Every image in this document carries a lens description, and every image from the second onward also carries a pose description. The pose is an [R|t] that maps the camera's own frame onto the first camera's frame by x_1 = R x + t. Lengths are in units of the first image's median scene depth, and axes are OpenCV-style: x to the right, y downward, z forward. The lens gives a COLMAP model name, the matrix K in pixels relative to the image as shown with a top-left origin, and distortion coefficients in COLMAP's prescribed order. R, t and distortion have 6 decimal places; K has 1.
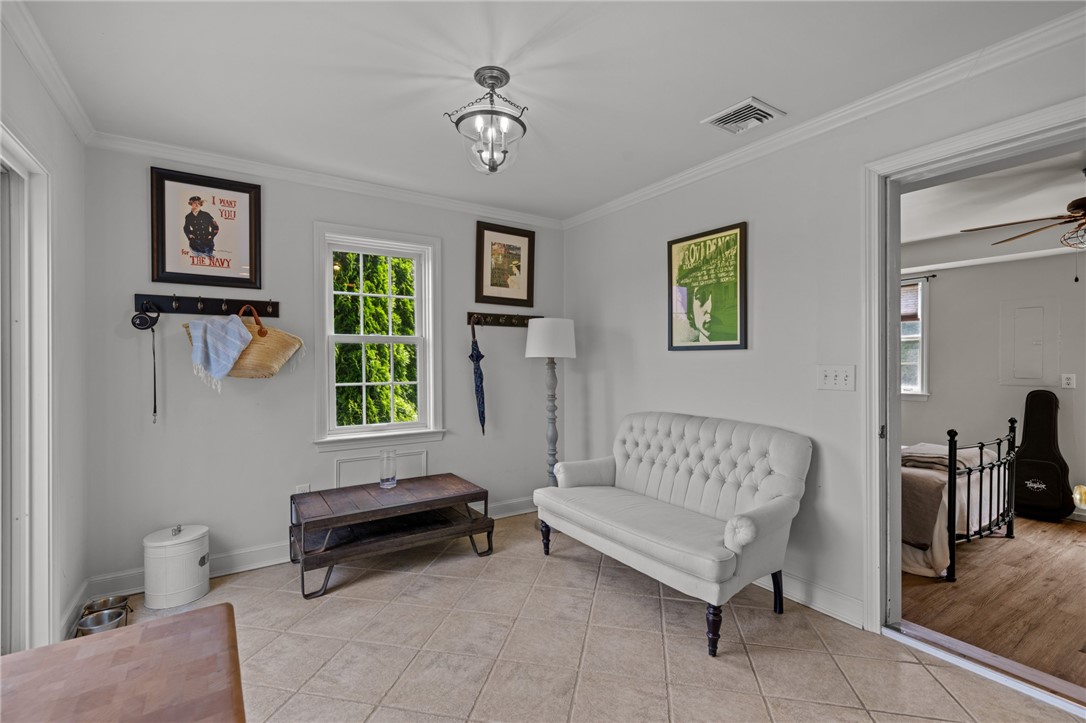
lens RADIAL K [[484.9, 0, 534.8], [0, 484.9, 367.0], [0, 0, 1]] dist [0.002700, -0.000232]
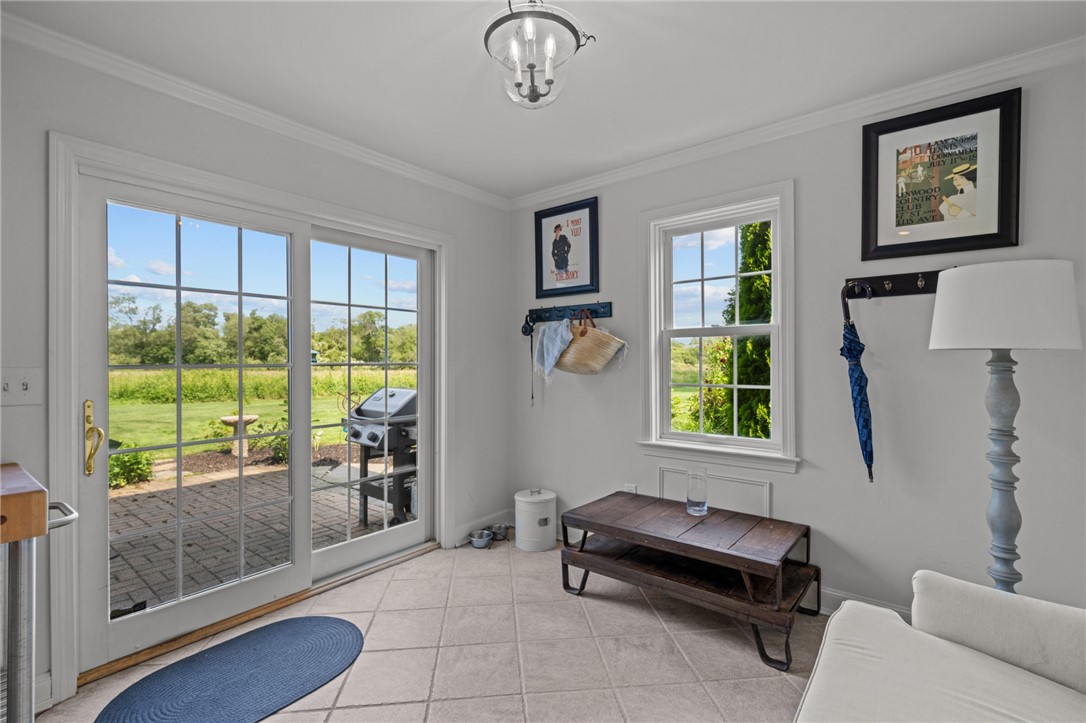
lens RADIAL K [[484.9, 0, 529.2], [0, 484.9, 361.9], [0, 0, 1]] dist [0.002700, -0.000232]
pose [[0.310296, 0.000854, -0.950640, 0.415265], [-0.008047, 0.999966, -0.001728, -0.002549], [0.950606, 0.008186, 0.310292, 0.524565]]
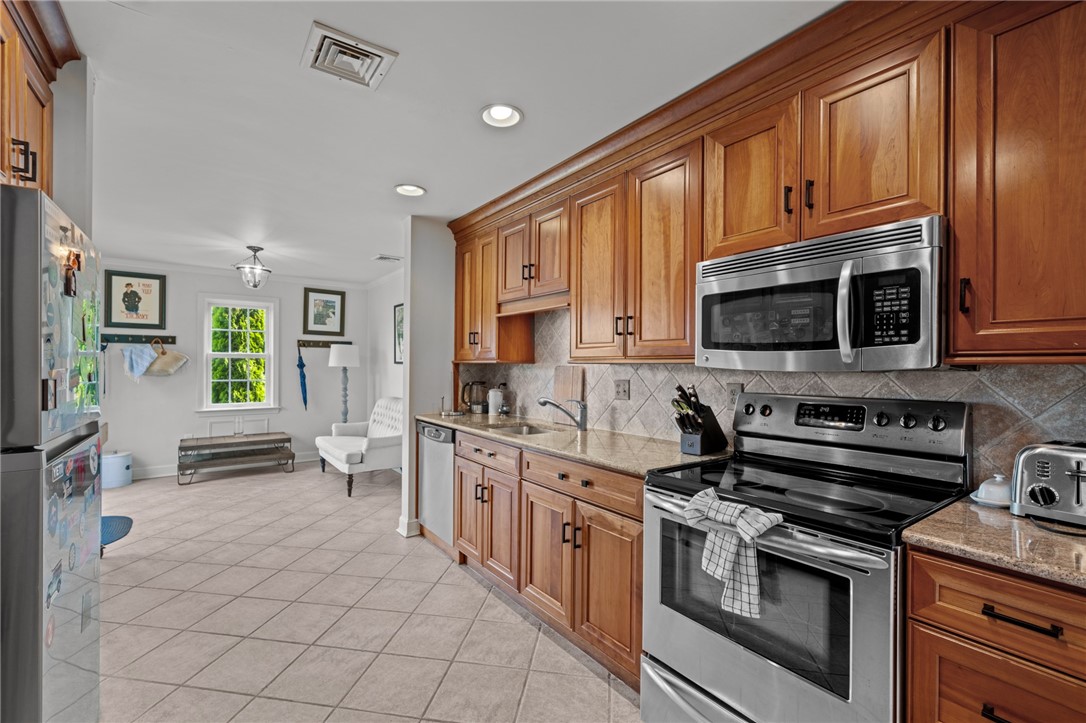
lens RADIAL K [[484.9, 0, 547.5], [0, 484.9, 365.3], [0, 0, 1]] dist [0.002700, -0.000232]
pose [[0.998799, 0.009867, 0.047987, 0.843468], [-0.009346, 0.999895, -0.011068, -0.013753], [-0.048091, 0.010606, 0.998787, -0.972922]]
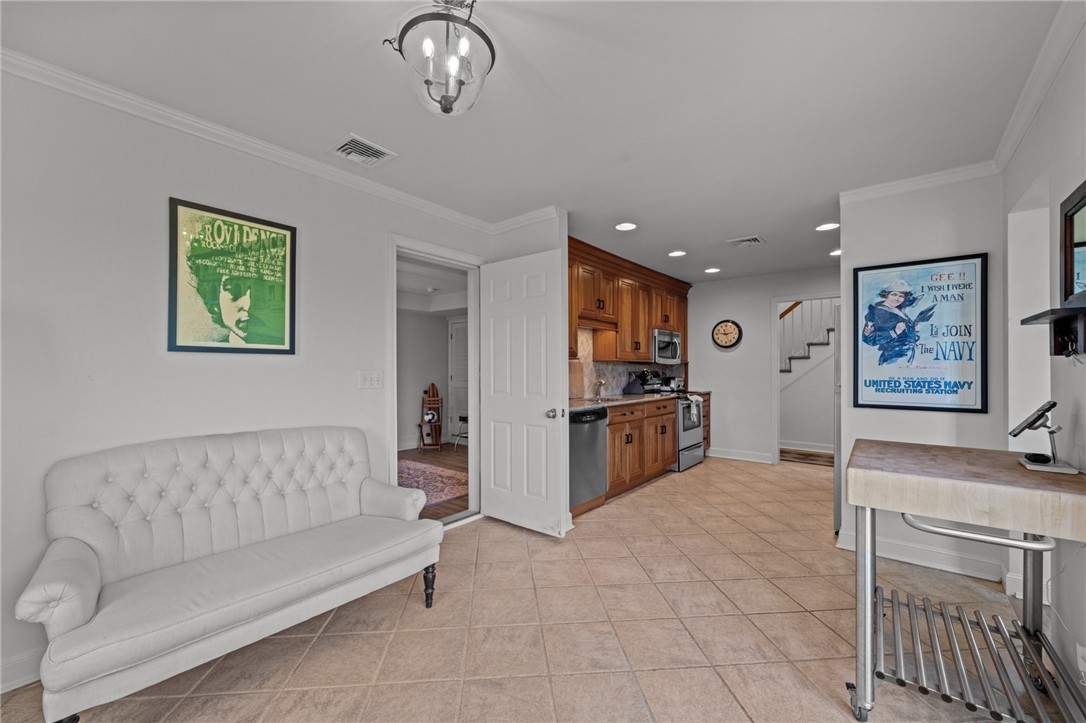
lens RADIAL K [[443.8, 0, 524.9], [0, 443.8, 370.3], [0, 0, 1]] dist [-0.012473, 0.000245]
pose [[-0.295449, -0.001916, 0.955357, -0.532154], [0.009327, 0.999945, 0.004889, -0.004867], [-0.955313, 0.010355, -0.295415, 0.756351]]
